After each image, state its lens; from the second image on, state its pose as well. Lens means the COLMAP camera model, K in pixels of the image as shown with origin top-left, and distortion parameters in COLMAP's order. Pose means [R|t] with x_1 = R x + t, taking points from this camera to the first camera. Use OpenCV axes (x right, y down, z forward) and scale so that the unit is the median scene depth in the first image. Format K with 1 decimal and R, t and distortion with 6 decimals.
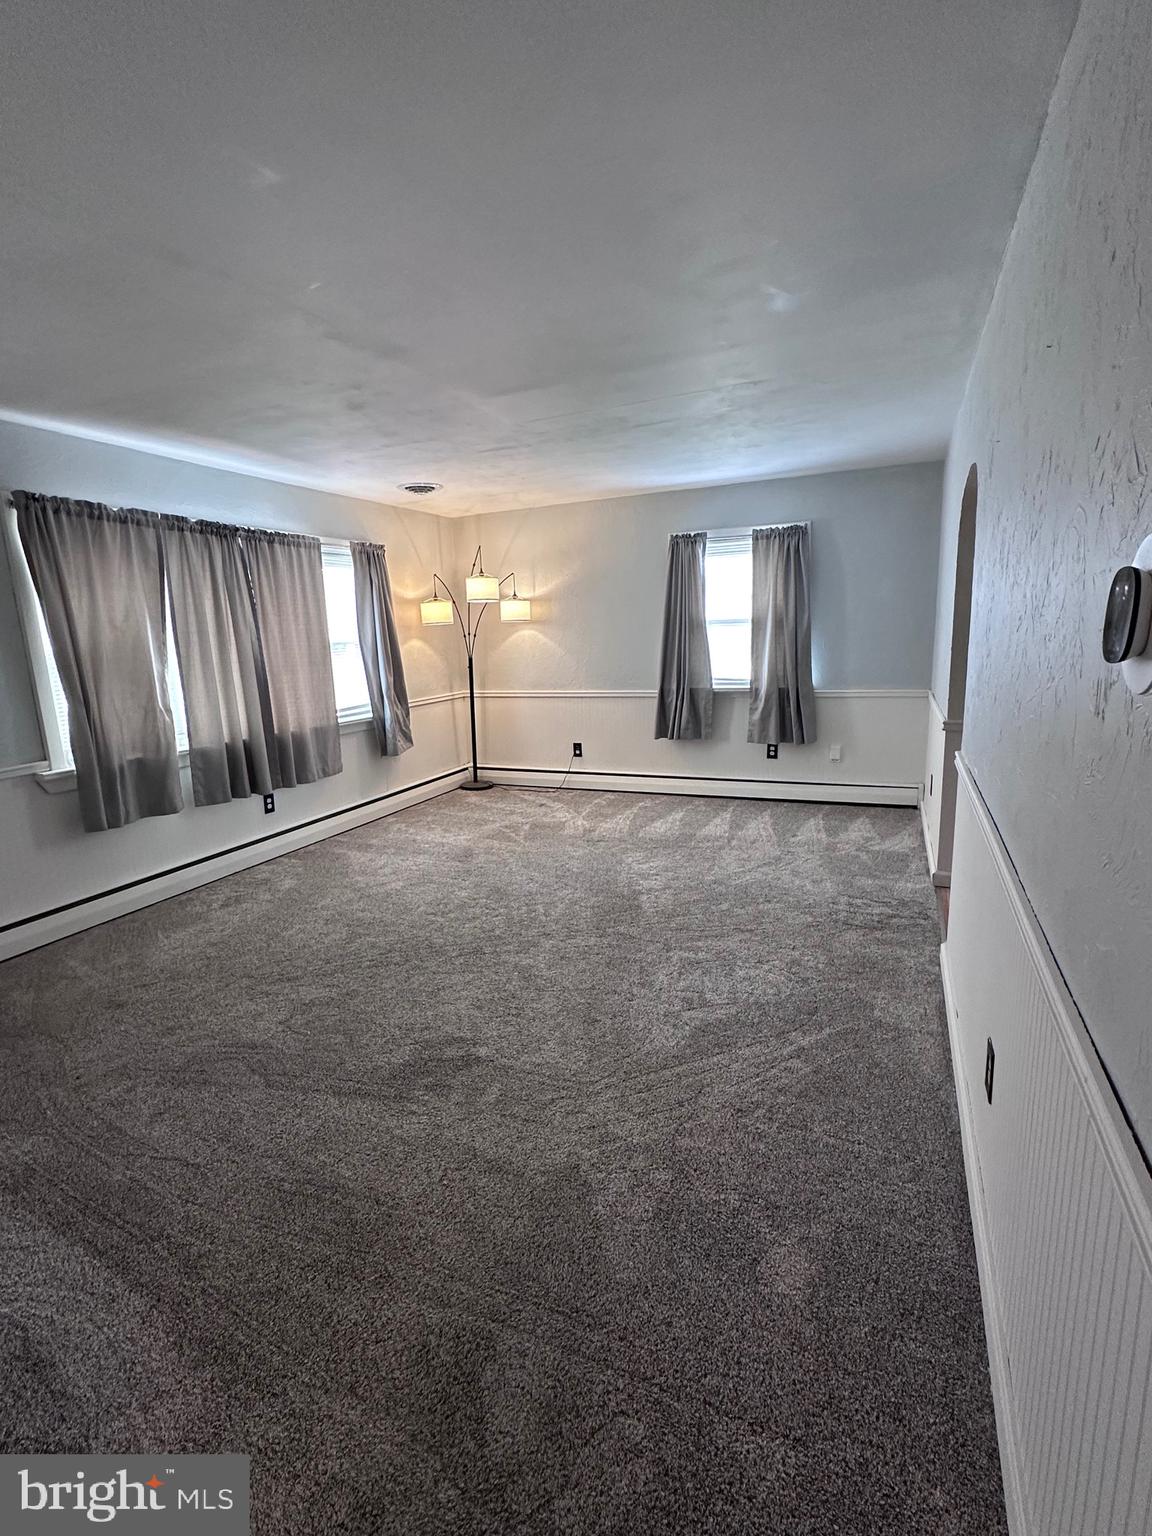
lens RADIAL K [[715.4, 0, 568.8], [0, 715.4, 769.2], [0, 0, 1]] dist [0.000978, 0.000179]
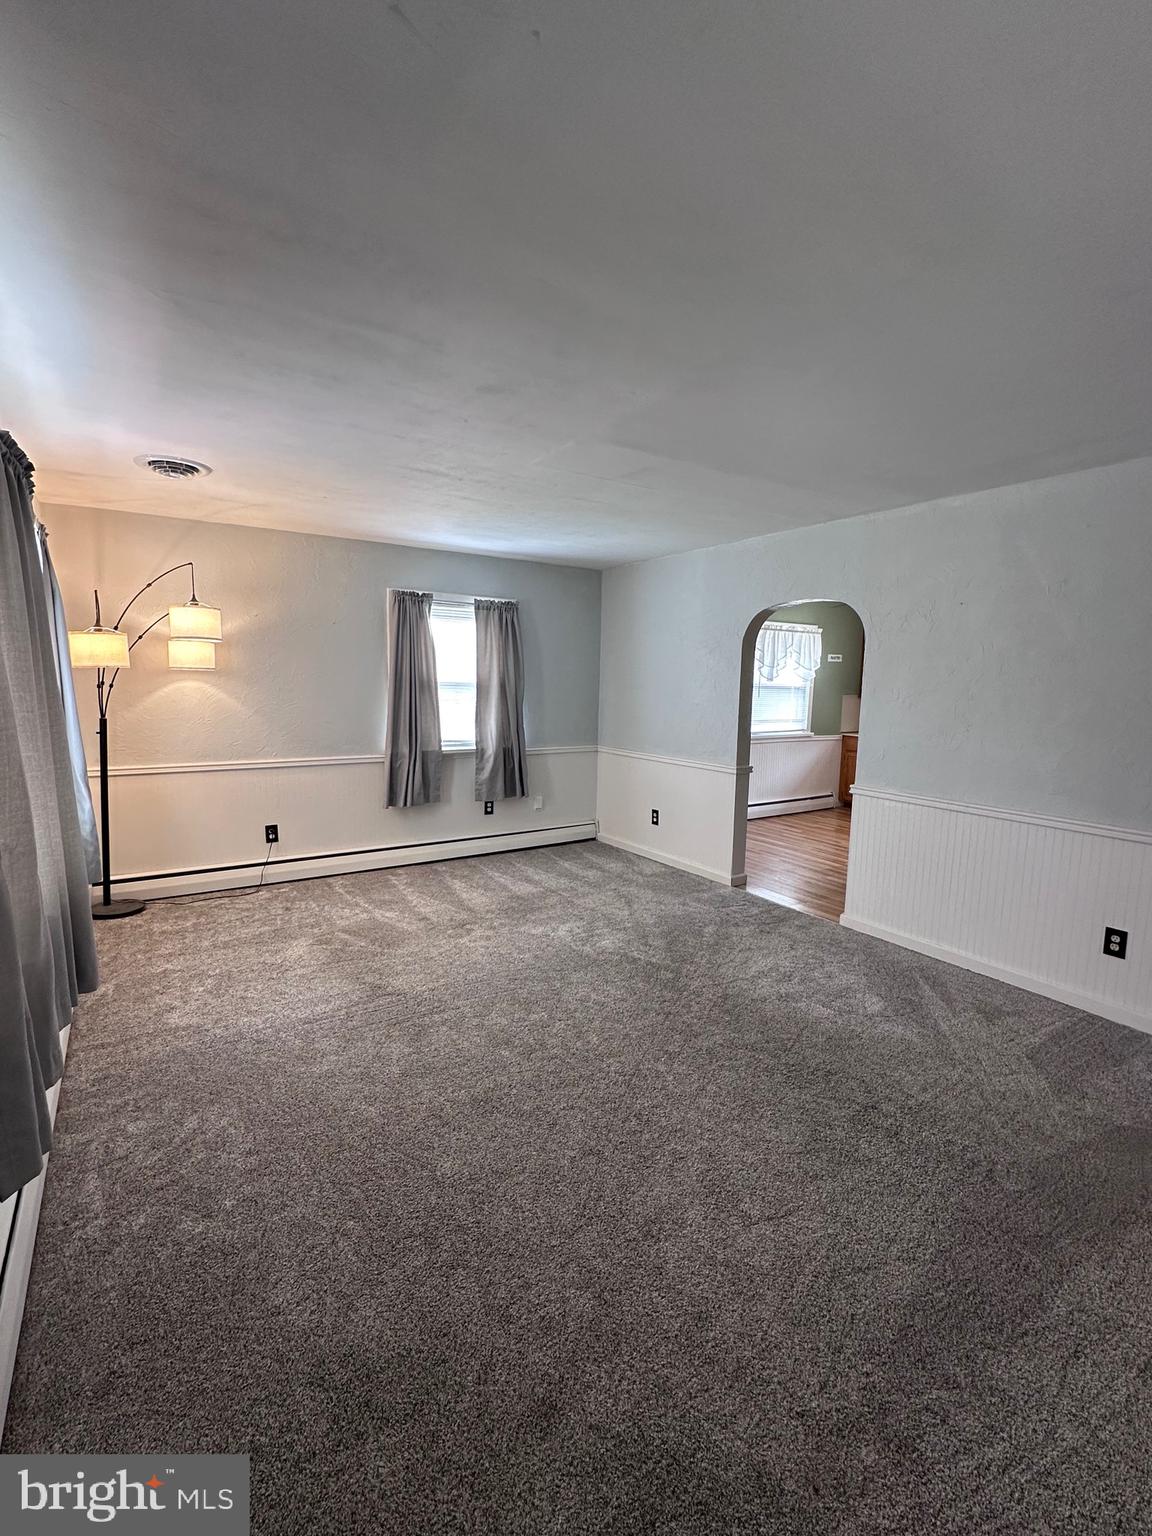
lens RADIAL K [[684.7, 0, 583.5], [0, 684.7, 778.2], [0, 0, 1]] dist [-0.001520, 0.000065]
pose [[0.543637, -0.071743, 0.836249, -0.500671], [0.119407, 0.992817, 0.007550, -0.061342], [-0.830783, 0.095749, 0.548299, 0.335199]]
